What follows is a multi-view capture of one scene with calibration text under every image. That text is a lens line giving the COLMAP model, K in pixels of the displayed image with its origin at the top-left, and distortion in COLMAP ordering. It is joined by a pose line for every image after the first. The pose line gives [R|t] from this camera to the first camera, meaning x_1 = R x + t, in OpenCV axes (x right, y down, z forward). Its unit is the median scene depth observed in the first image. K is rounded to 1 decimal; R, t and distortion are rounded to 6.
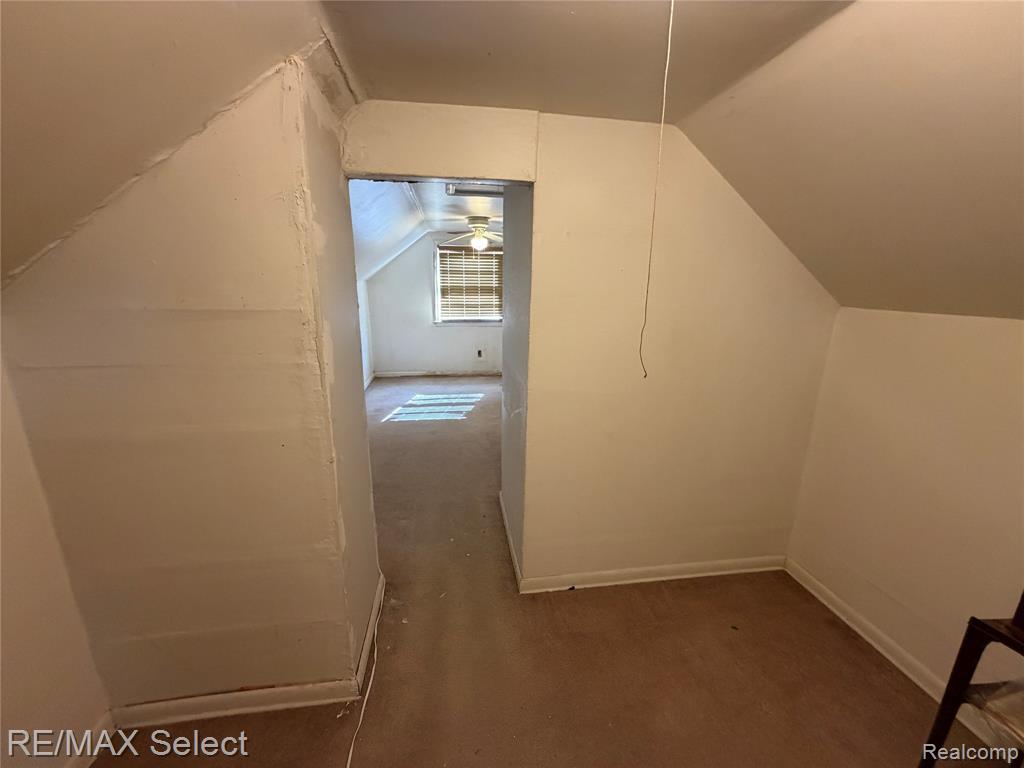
lens RADIAL K [[408.2, 0, 511.0], [0, 408.2, 381.6], [0, 0, 1]] dist [0.000226, -0.000097]
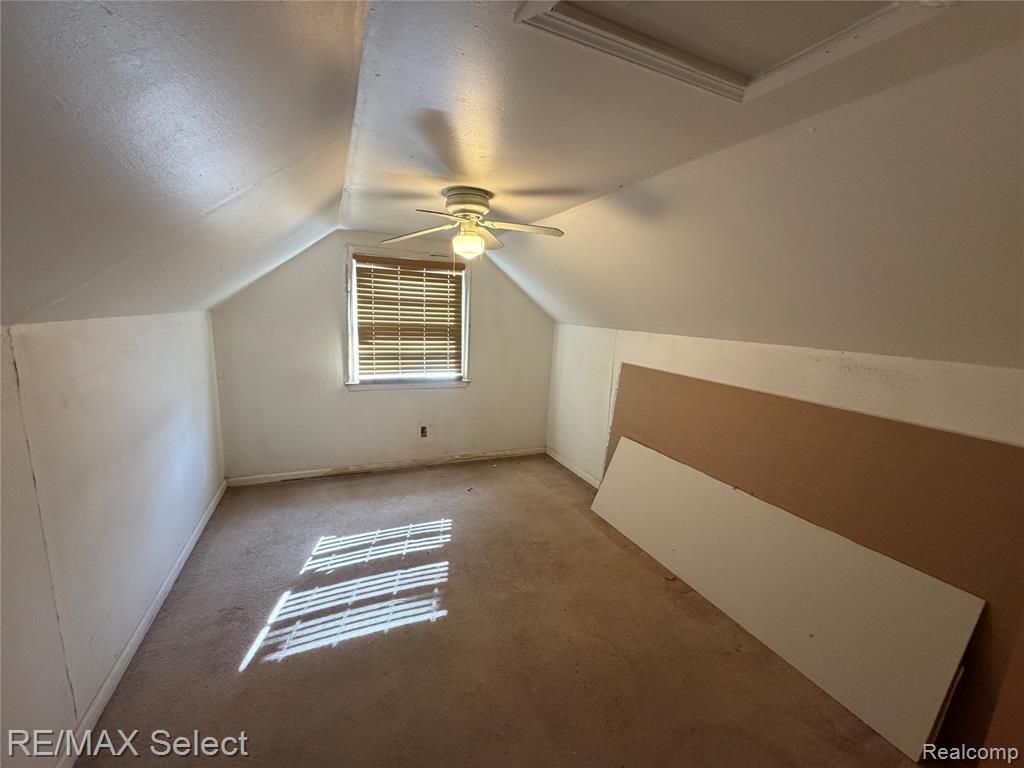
lens RADIAL K [[408.2, 0, 511.6], [0, 408.2, 384.8], [0, 0, 1]] dist [0.000226, -0.000097]
pose [[0.964016, -0.018222, 0.265218, -0.117859], [0.034781, 0.997718, -0.057872, -0.105425], [-0.263558, 0.065014, 0.962450, 0.386897]]
